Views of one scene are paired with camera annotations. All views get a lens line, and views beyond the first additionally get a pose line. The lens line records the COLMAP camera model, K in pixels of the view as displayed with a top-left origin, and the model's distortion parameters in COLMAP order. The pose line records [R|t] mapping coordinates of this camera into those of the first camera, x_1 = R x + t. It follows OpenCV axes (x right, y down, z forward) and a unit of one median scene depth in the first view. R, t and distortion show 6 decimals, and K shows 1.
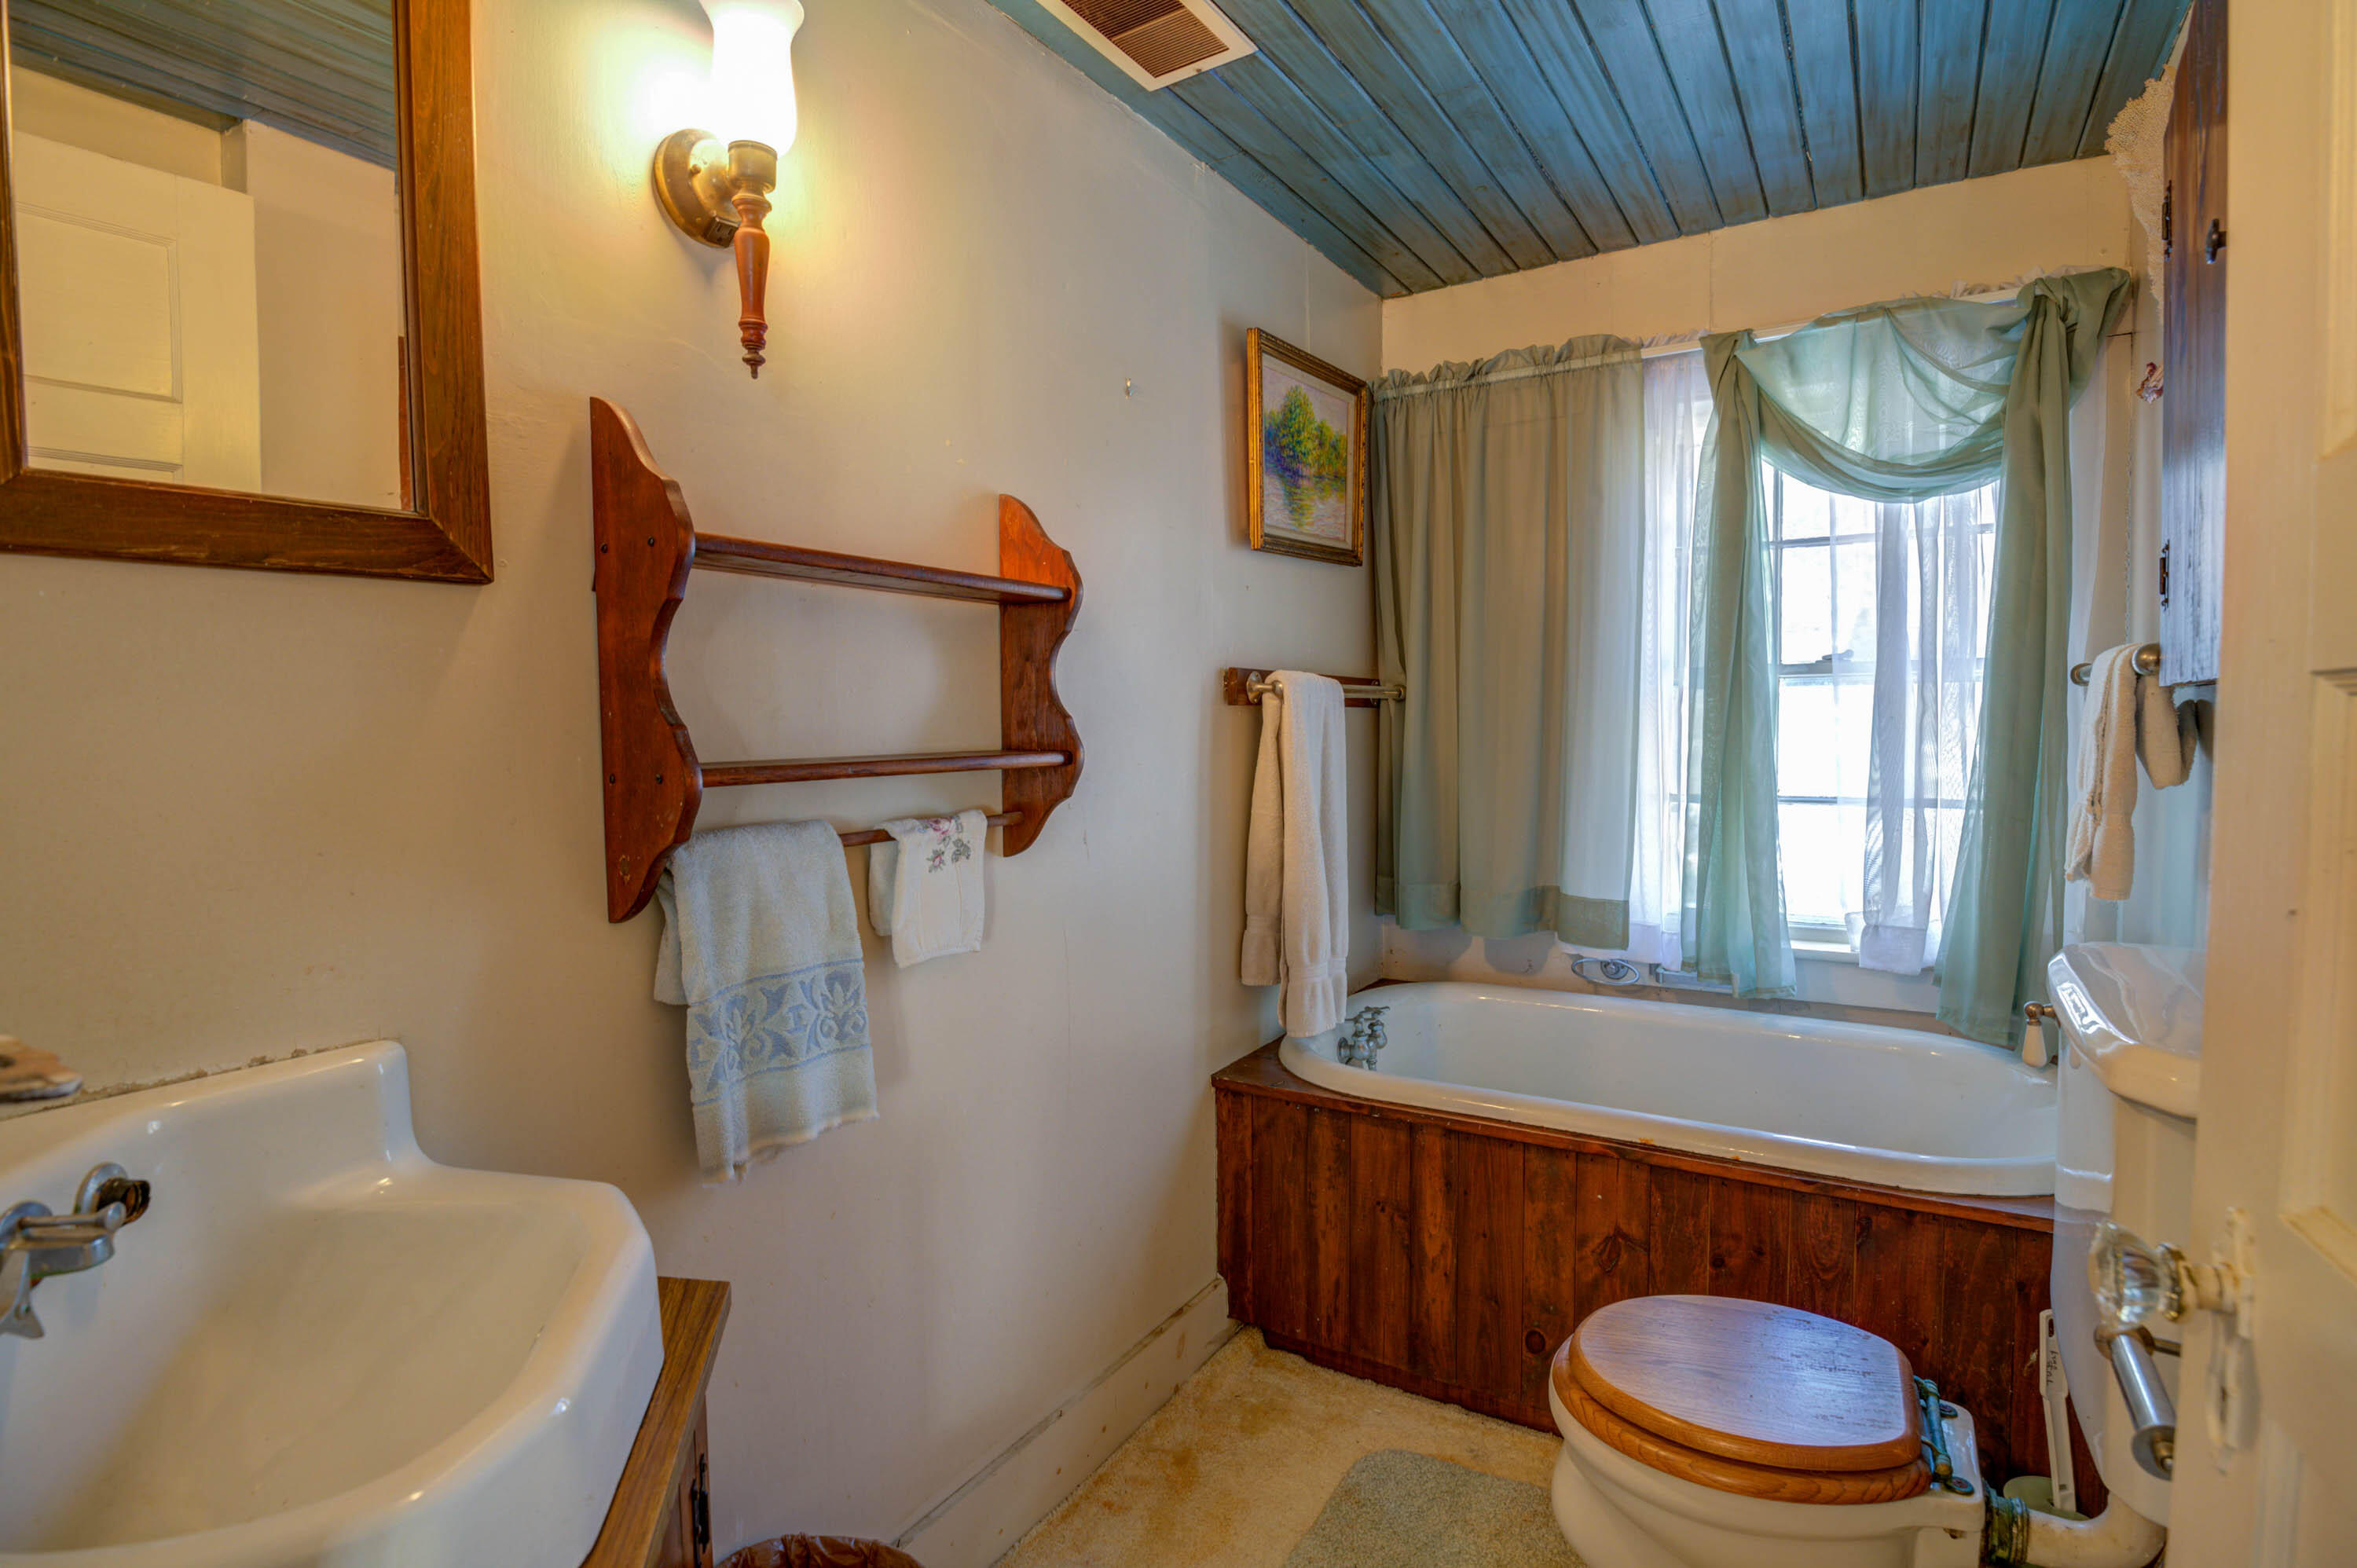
lens RADIAL K [[1151.3, 0, 1189.2], [0, 1151.3, 788.6], [0, 0, 1]] dist [-0.017858, -0.010920]
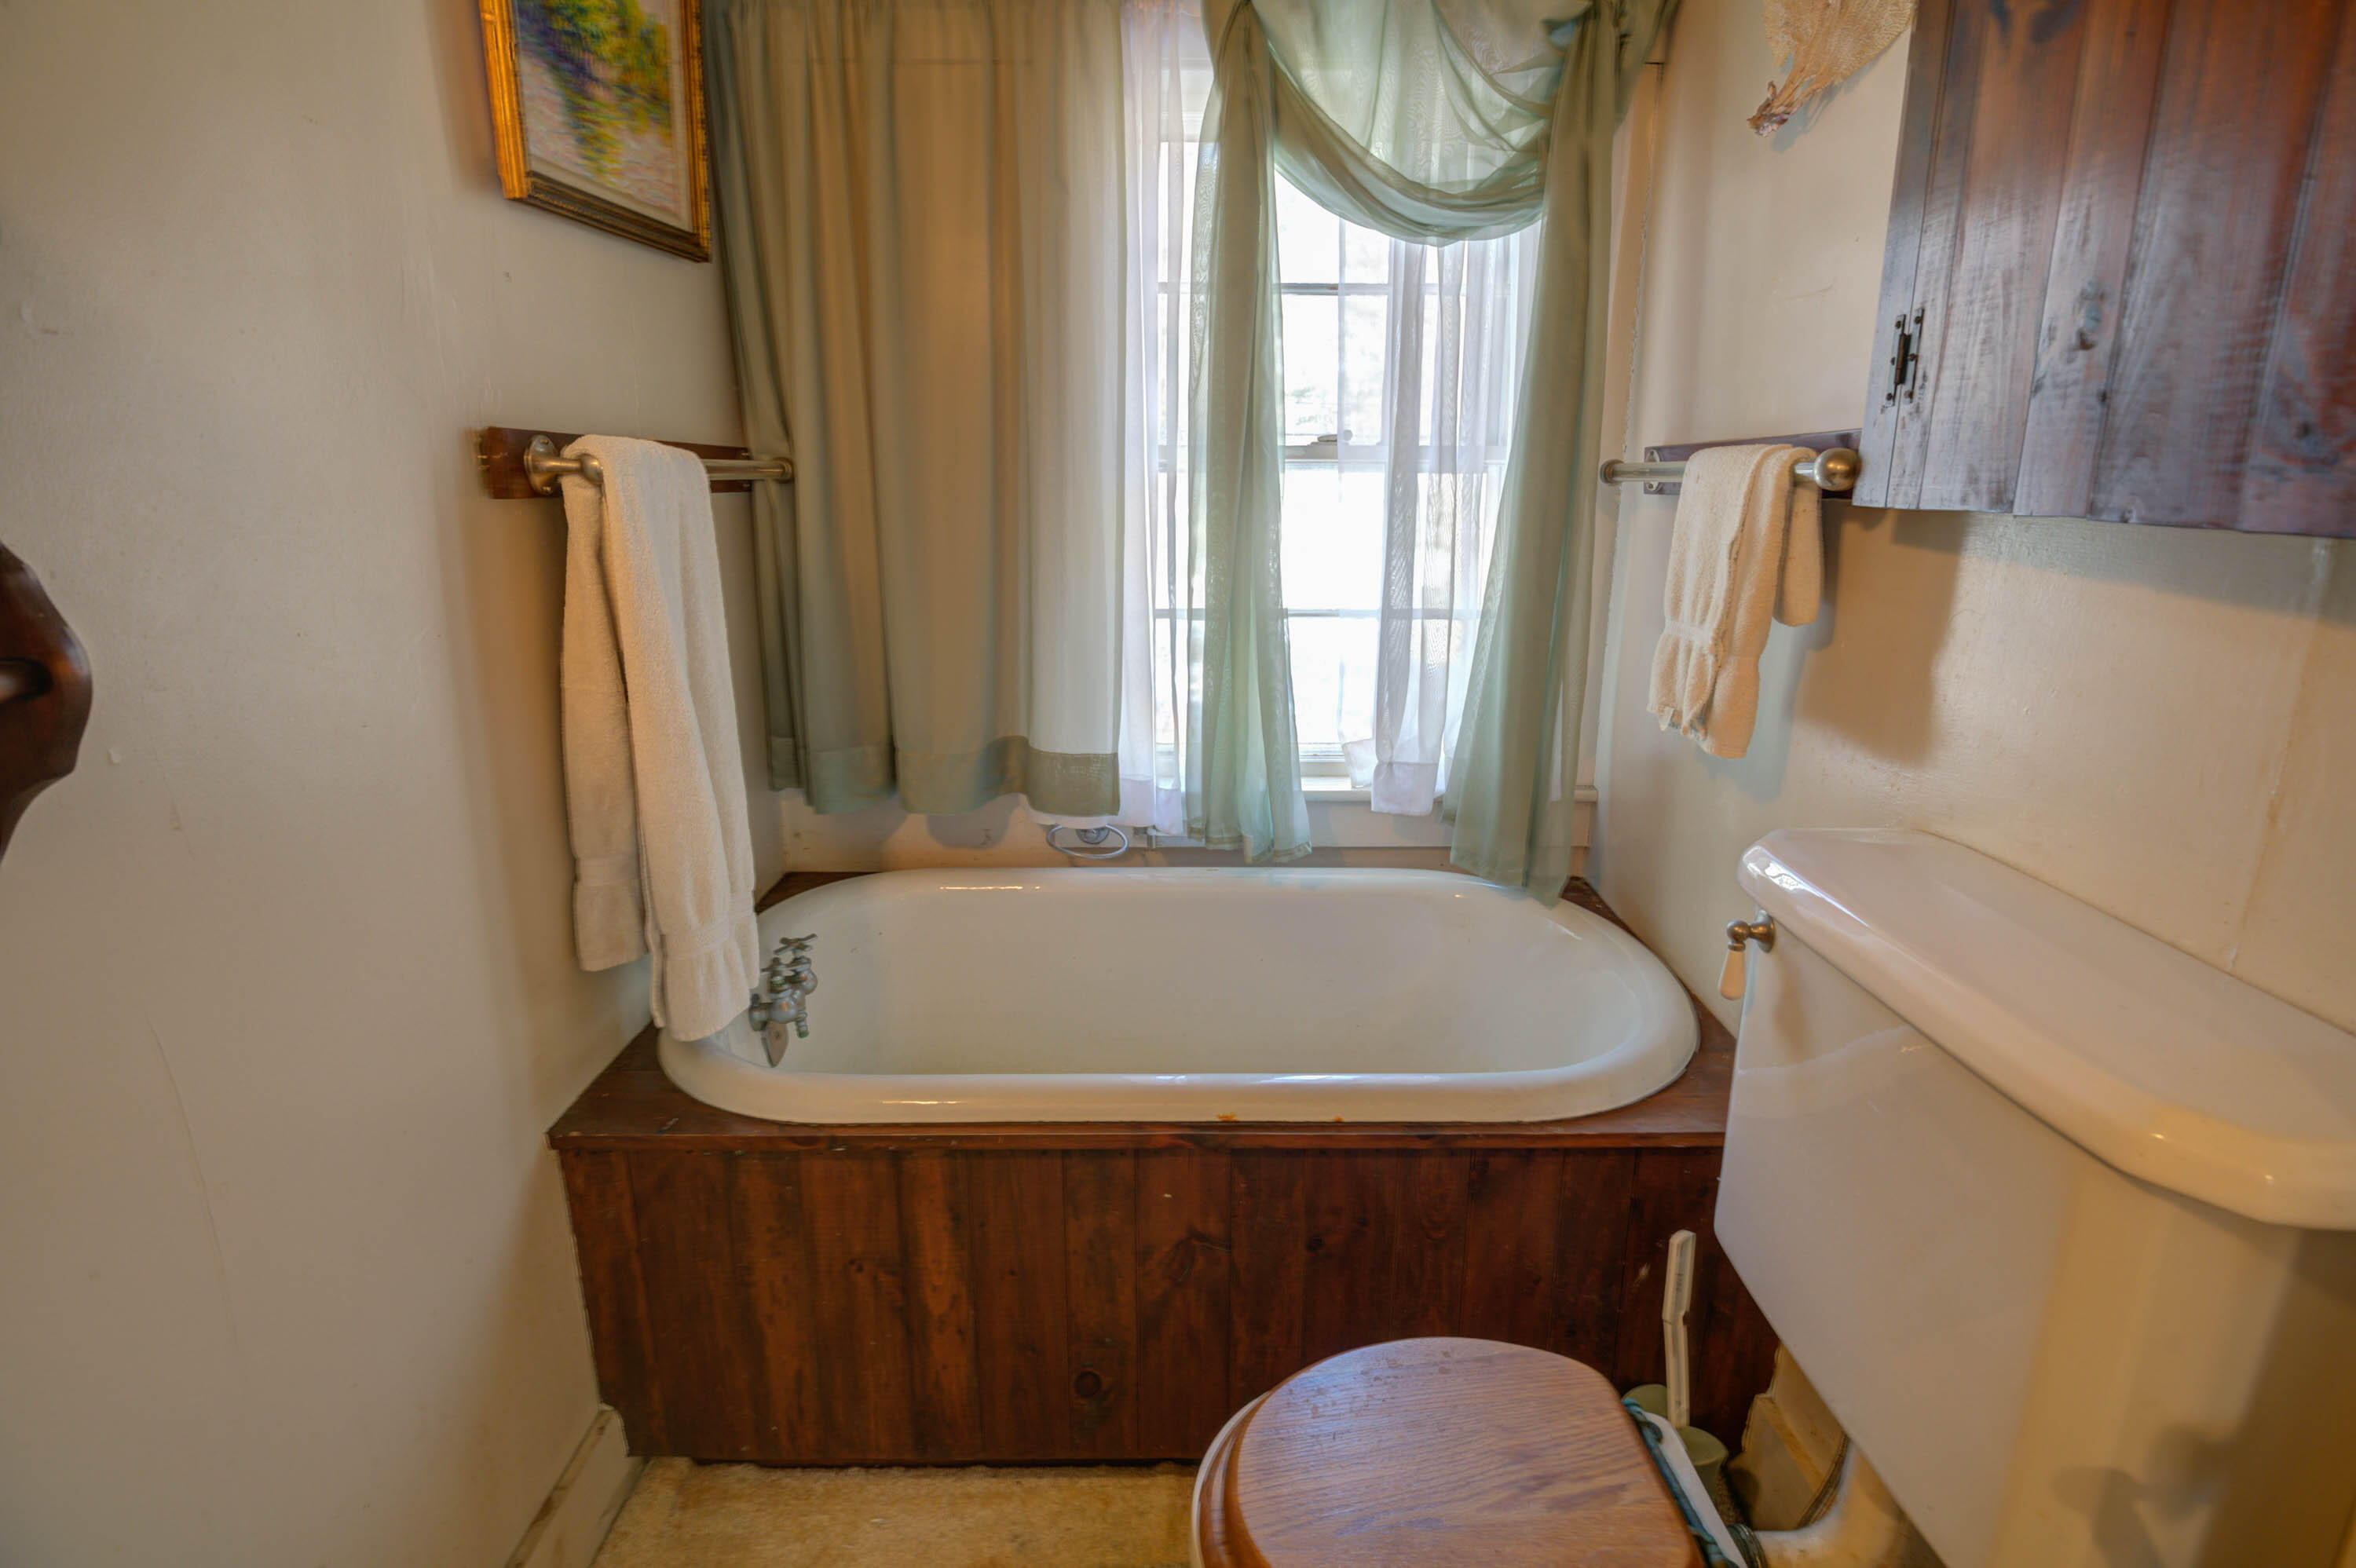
lens RADIAL K [[1150.8, 0, 1188.7], [0, 1150.8, 788.6], [0, 0, 1]] dist [-0.017858, -0.010920]
pose [[0.847198, -0.123142, 0.516809, 0.017336], [0.016519, 0.978402, 0.206049, -0.043967], [-0.531020, -0.166027, 0.830935, 0.356544]]
